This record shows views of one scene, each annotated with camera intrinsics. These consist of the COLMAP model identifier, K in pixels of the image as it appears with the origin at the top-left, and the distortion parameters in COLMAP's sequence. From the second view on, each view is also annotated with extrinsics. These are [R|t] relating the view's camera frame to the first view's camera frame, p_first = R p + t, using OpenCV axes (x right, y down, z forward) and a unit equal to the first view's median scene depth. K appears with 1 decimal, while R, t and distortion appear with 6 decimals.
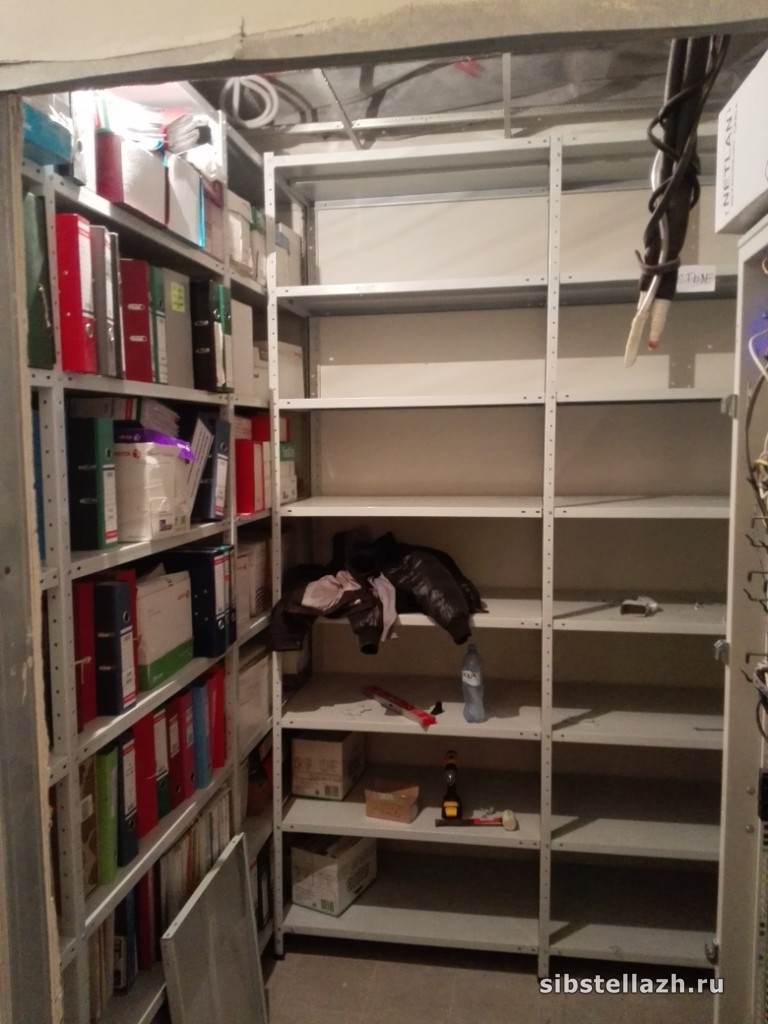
lens RADIAL K [[846.4, 0, 396.2], [0, 846.4, 510.1], [0, 0, 1]] dist [0.121478, -0.233590]
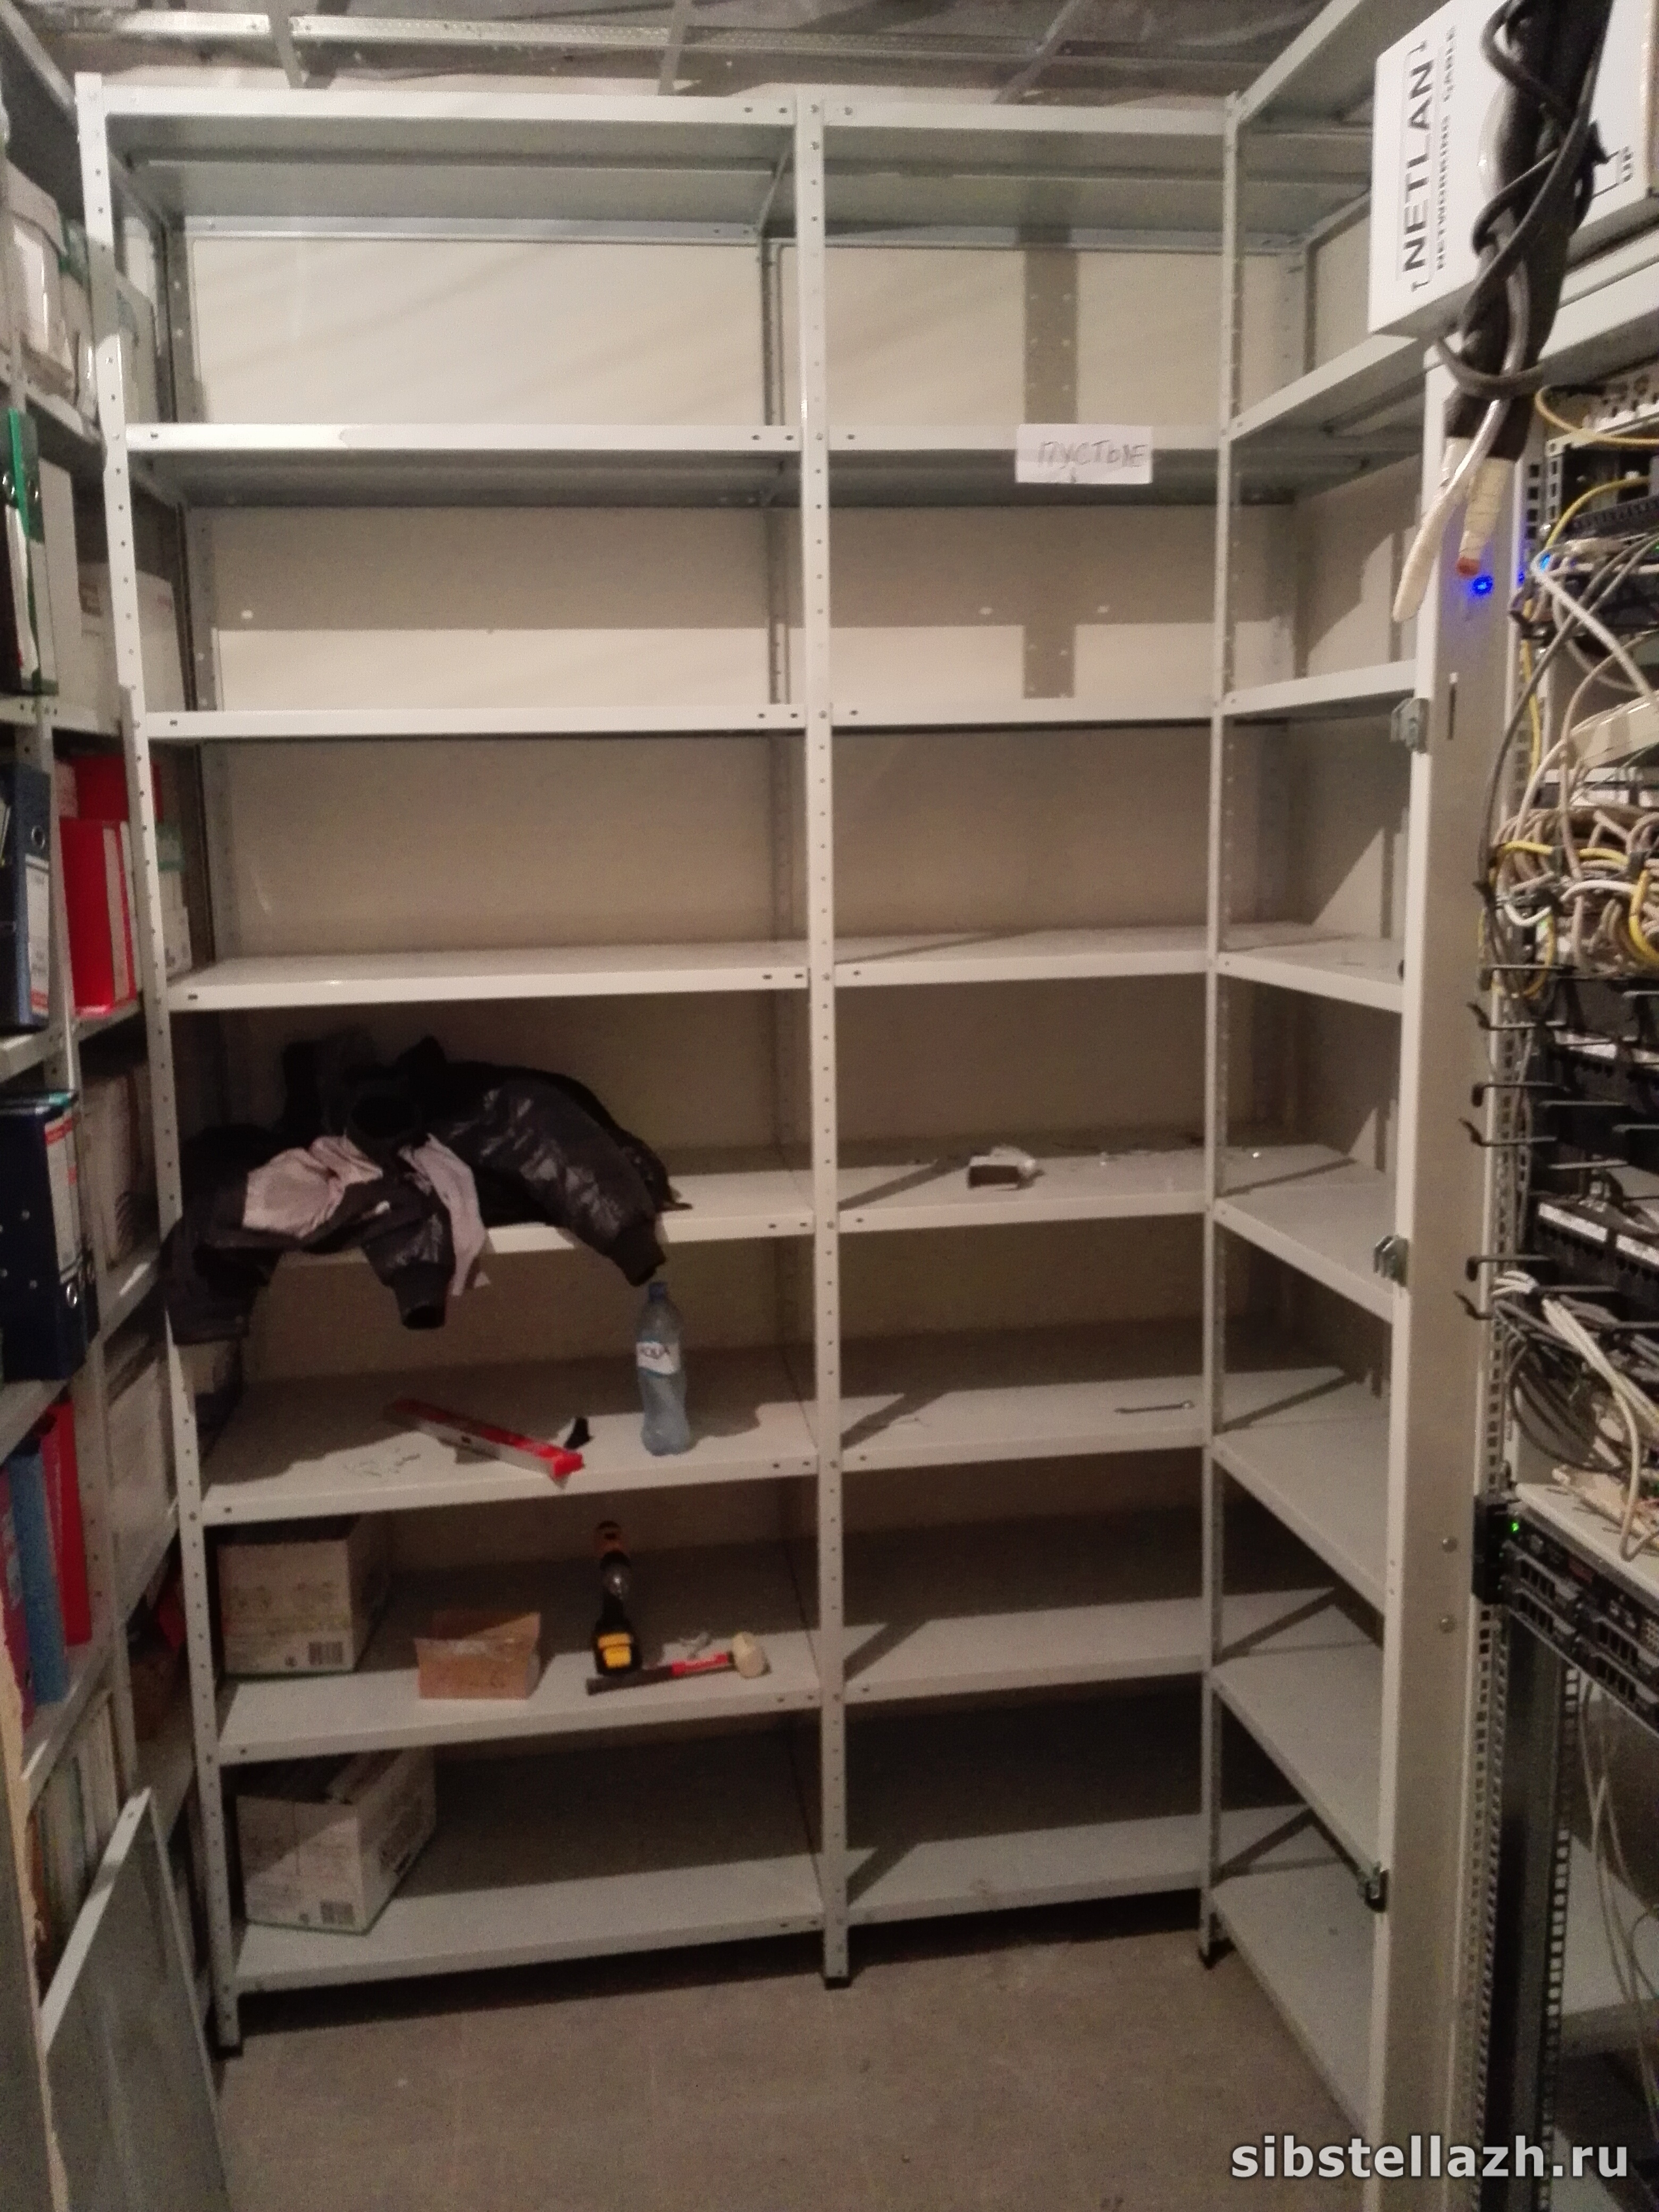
lens RADIAL K [[1828.3, 0, 855.9], [0, 1828.3, 1101.9], [0, 0, 1]] dist [0.121478, -0.233590]
pose [[0.950721, -0.061053, 0.303978, -0.096453], [0.039596, 0.996301, 0.076263, -0.003901], [-0.307509, -0.060468, 0.949622, 0.069351]]
